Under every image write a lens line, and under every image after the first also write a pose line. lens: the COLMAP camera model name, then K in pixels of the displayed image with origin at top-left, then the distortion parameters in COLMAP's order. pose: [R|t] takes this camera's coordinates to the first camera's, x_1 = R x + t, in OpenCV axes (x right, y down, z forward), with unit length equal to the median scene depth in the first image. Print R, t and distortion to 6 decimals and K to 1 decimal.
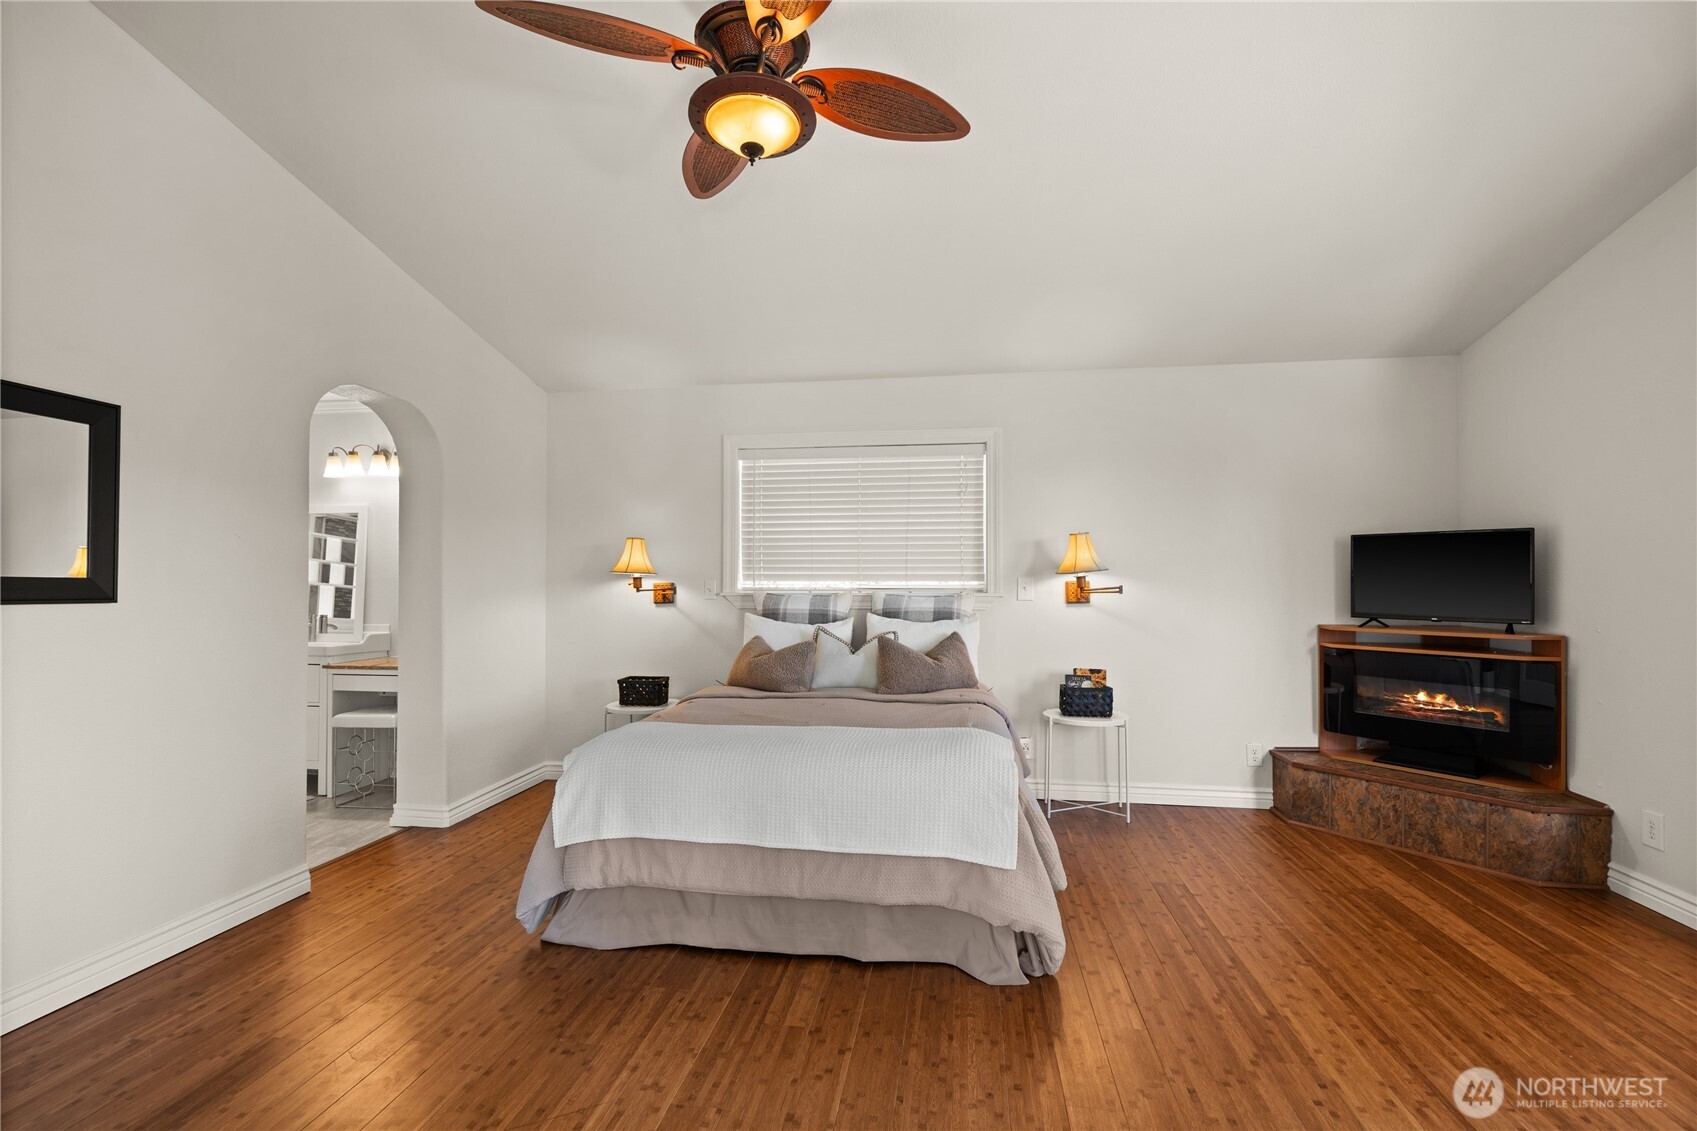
lens RADIAL K [[769.4, 0, 839.1], [0, 769.4, 569.0], [0, 0, 1]] dist [-0.013661, 0.007004]
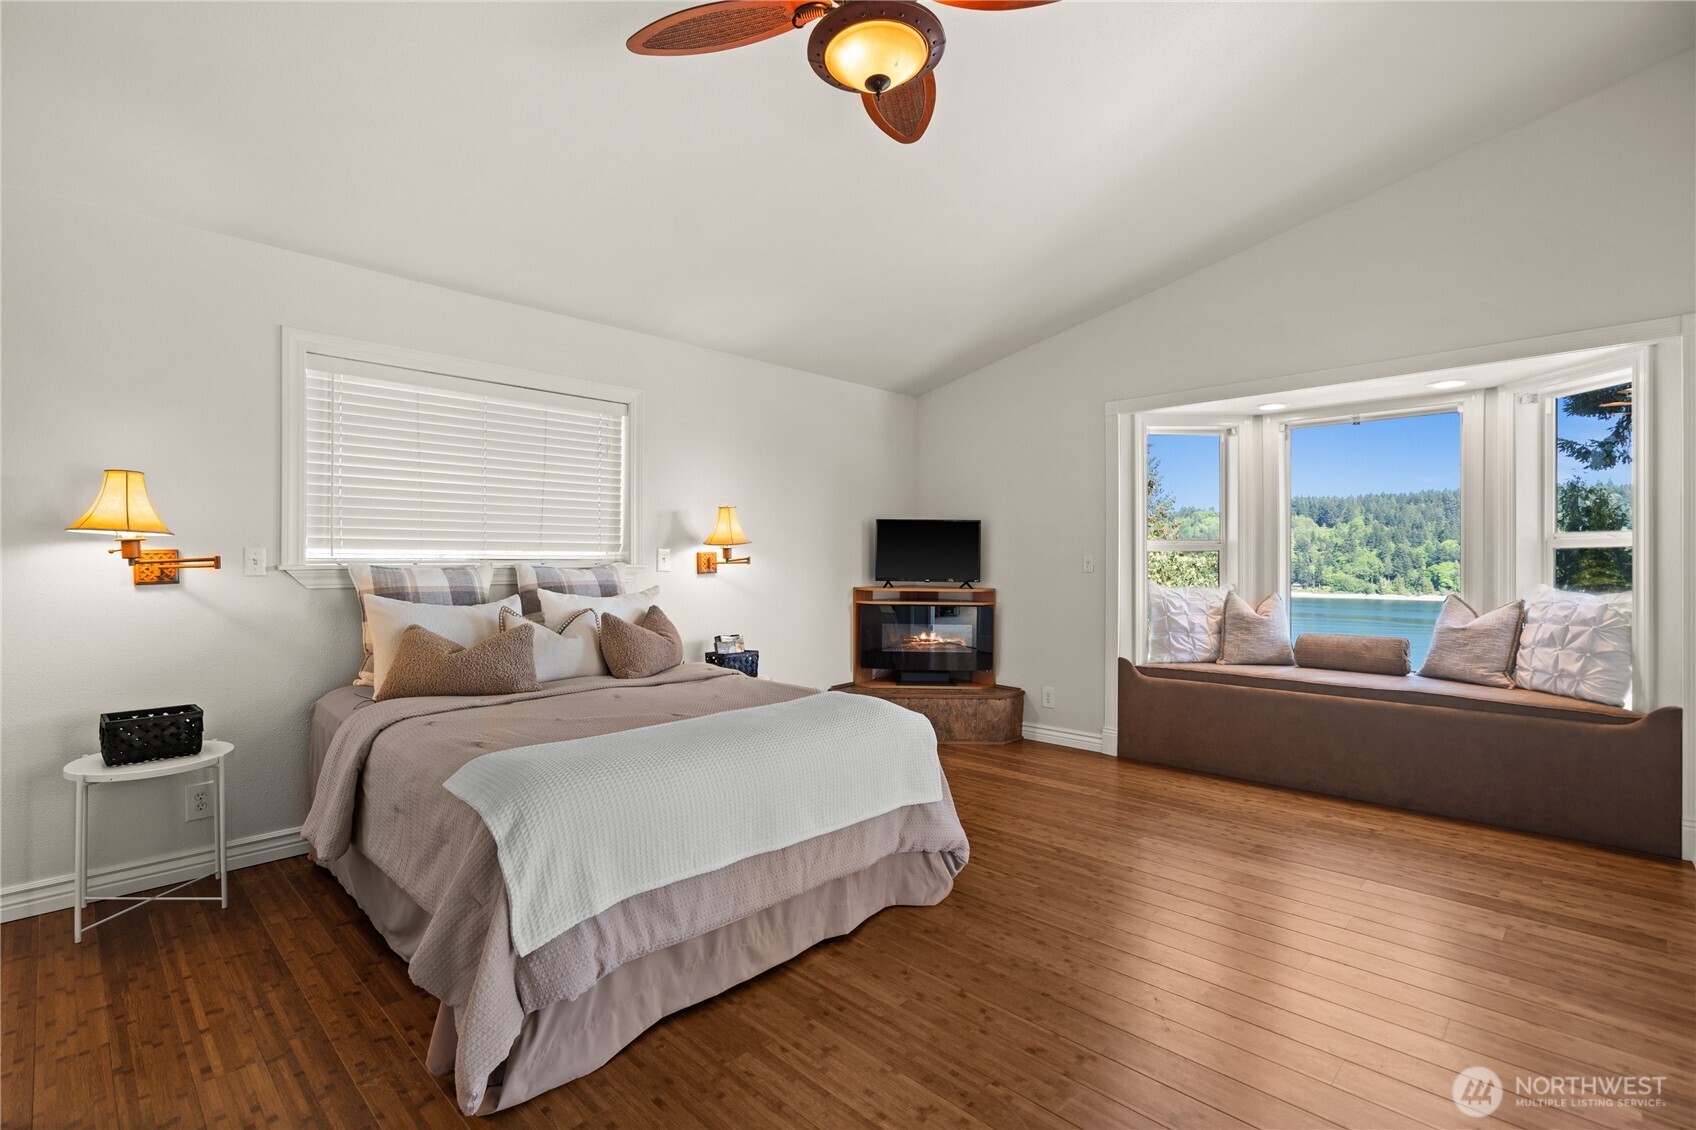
lens RADIAL K [[782.2, 0, 842.9], [0, 782.2, 550.9], [0, 0, 1]] dist [-0.003401, -0.000235]
pose [[0.579530, 0.009123, 0.814900, -0.522912], [-0.019624, 0.999804, 0.002762, 0.008639], [-0.814714, -0.017592, 0.579596, 0.278053]]
